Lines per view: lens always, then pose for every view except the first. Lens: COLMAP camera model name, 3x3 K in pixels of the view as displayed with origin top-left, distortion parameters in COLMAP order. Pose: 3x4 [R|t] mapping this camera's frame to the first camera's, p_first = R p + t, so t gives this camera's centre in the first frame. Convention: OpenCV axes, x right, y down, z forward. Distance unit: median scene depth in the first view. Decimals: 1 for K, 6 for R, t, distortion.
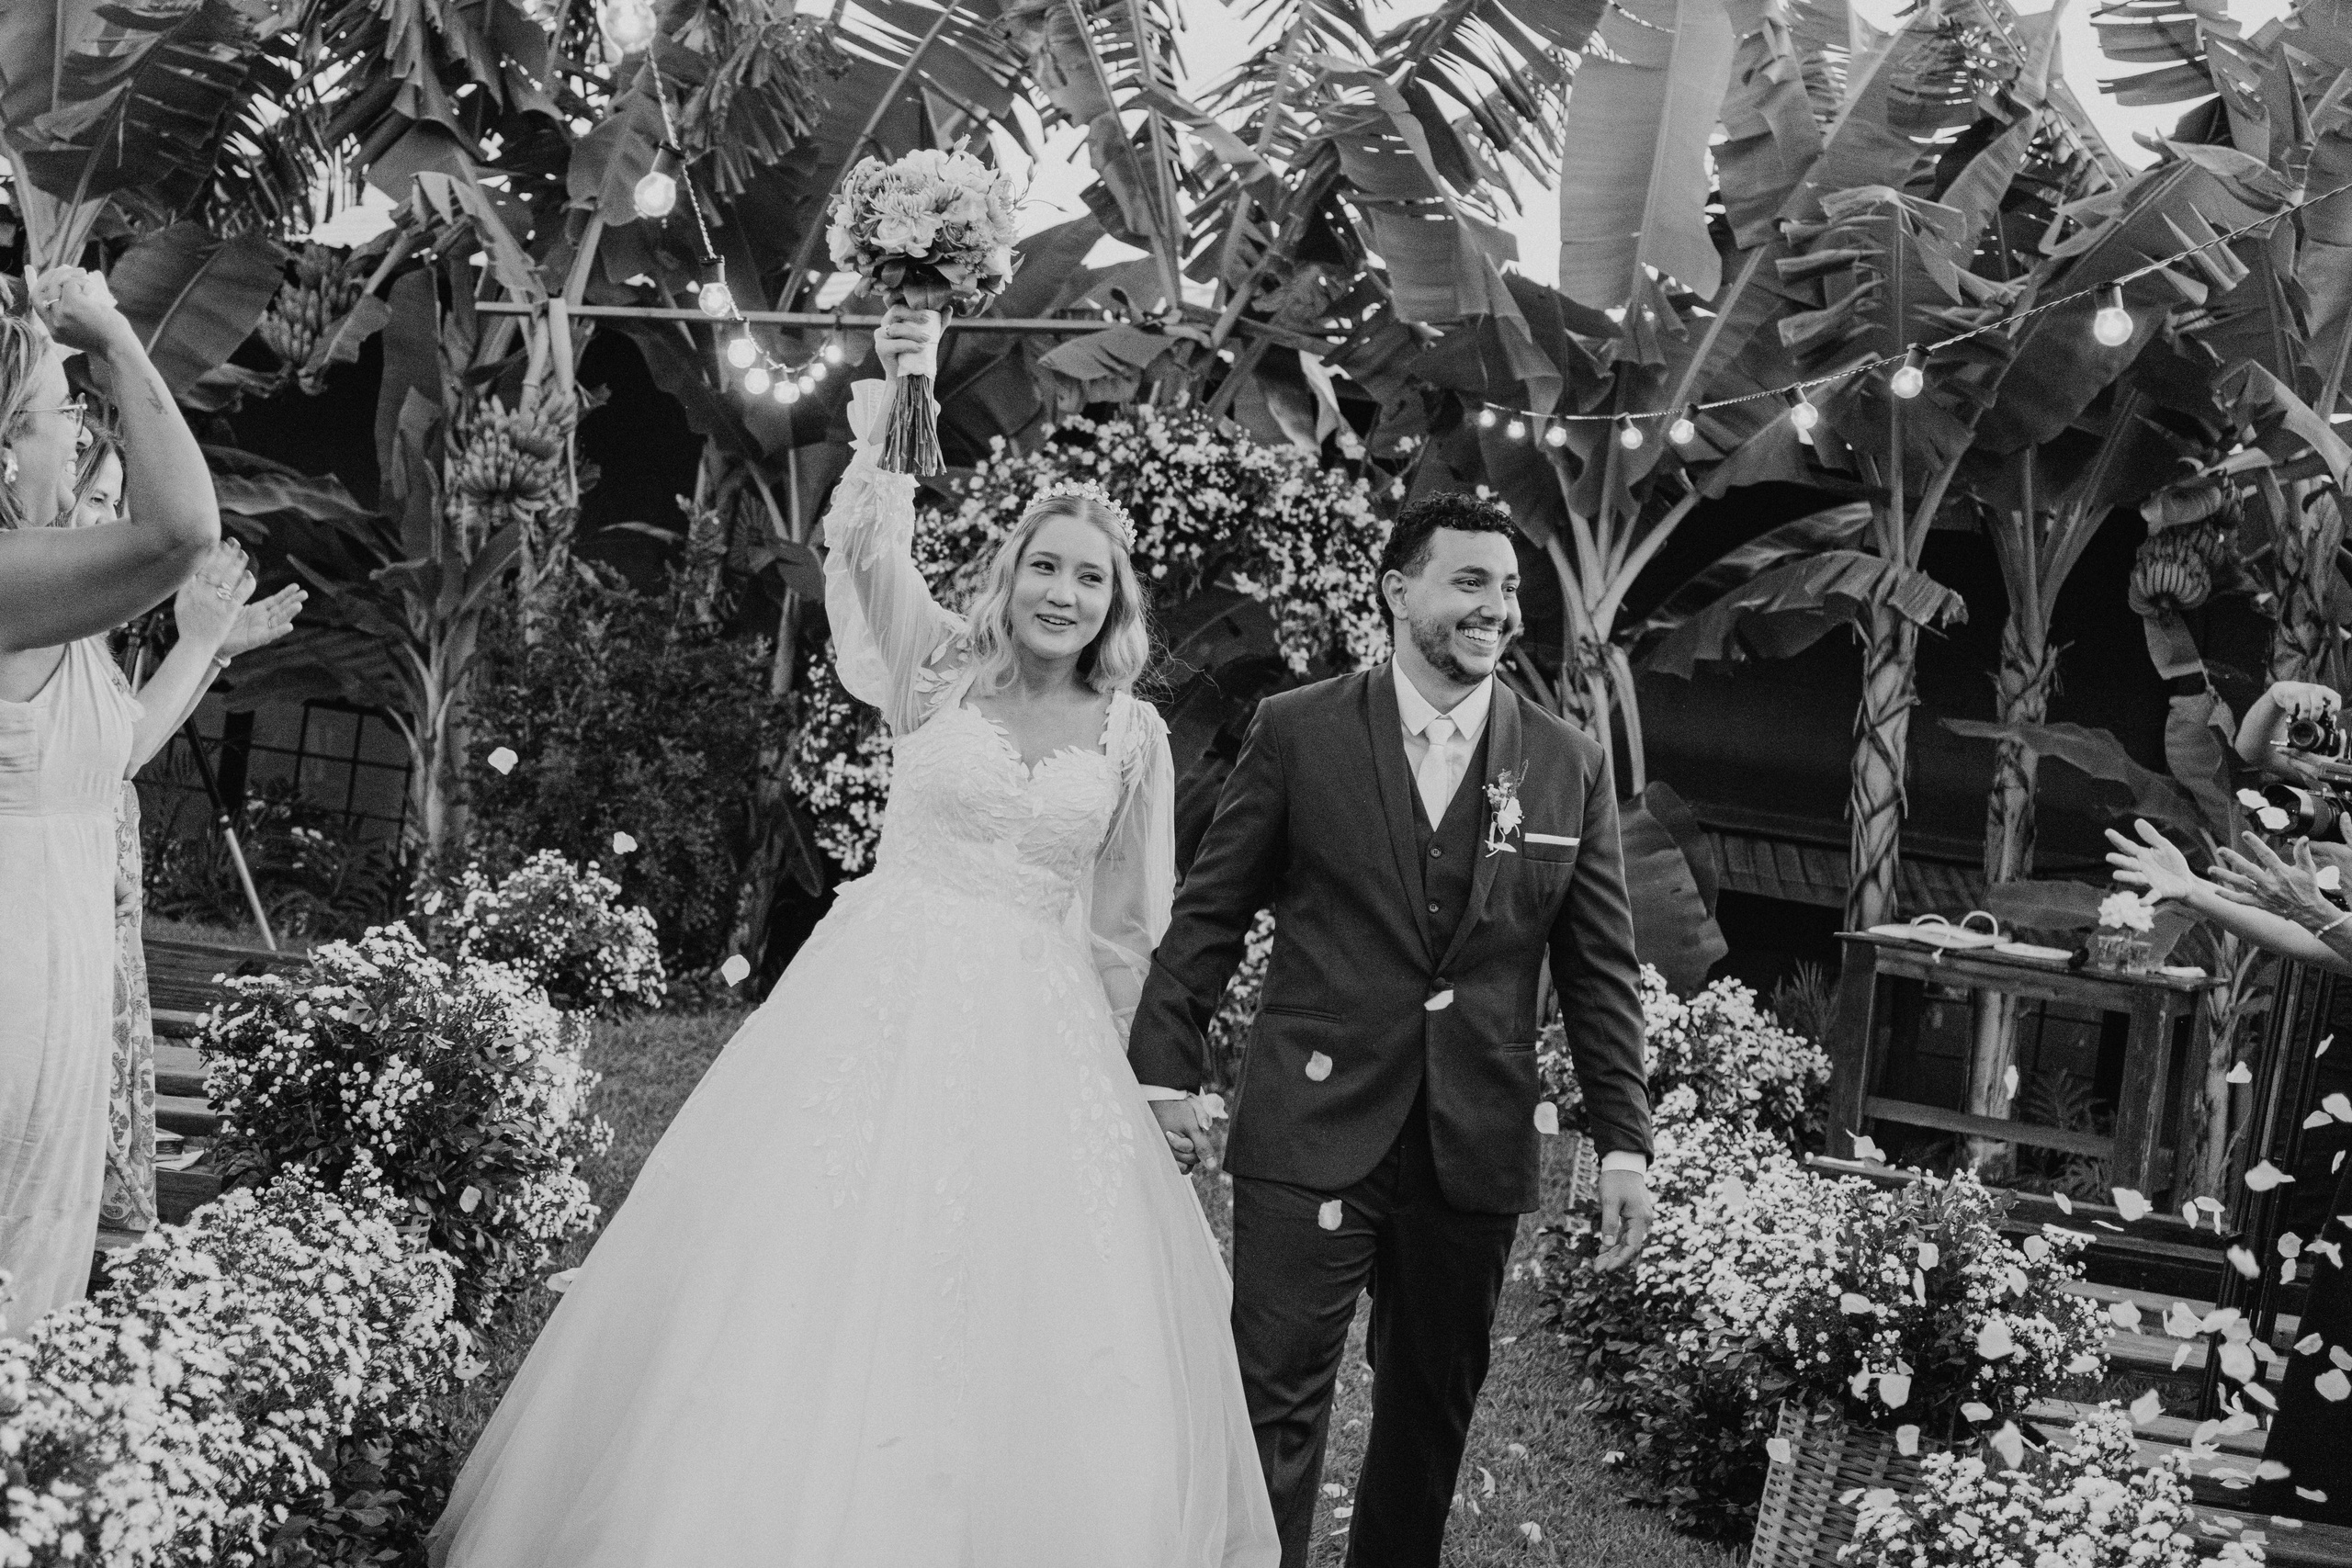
lens RADIAL K [[3613.9, 0, 1174.3], [0, 3613.9, 843.2], [0, 0, 1]] dist [-0.041276, 0.189144]
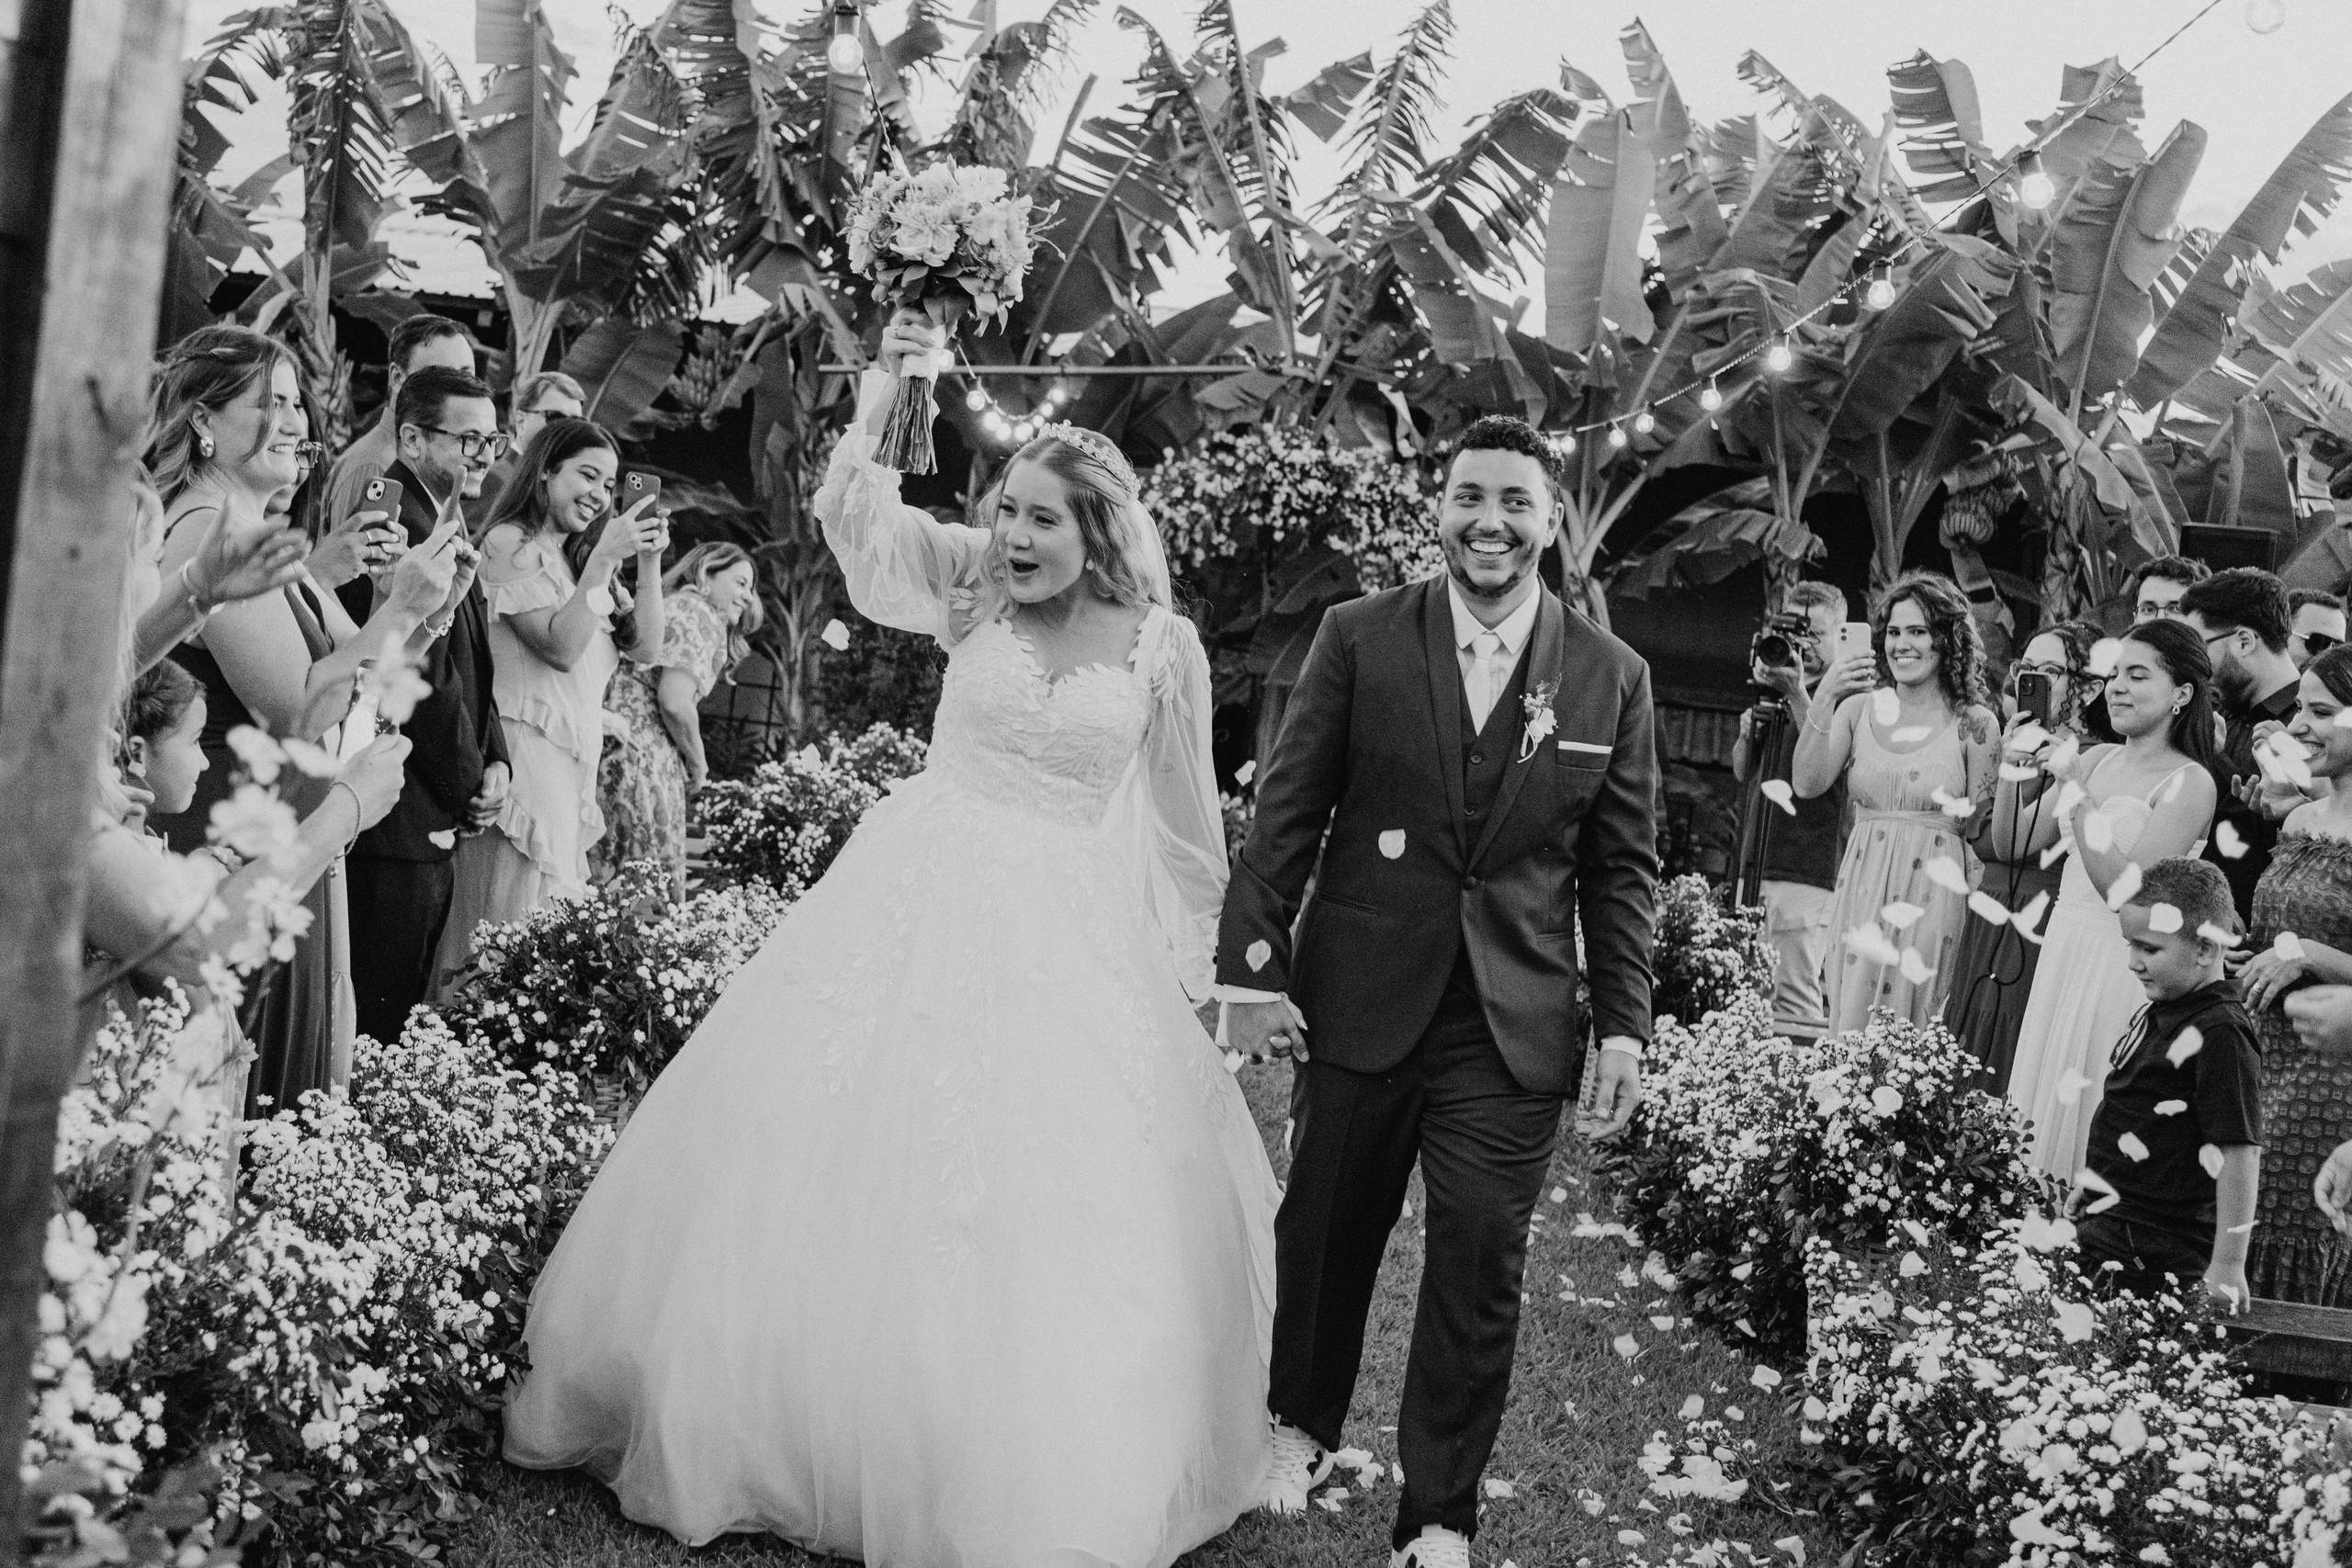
lens RADIAL K [[3645.1, 0, 1171.0], [0, 3645.1, 835.7], [0, 0, 1]] dist [0.009113, 0.048570]
pose [[0.996469, -0.017948, -0.082015, 0.072199], [0.018647, 0.999796, 0.007761, 0.035526], [0.081859, -0.009263, 0.996601, -0.498694]]
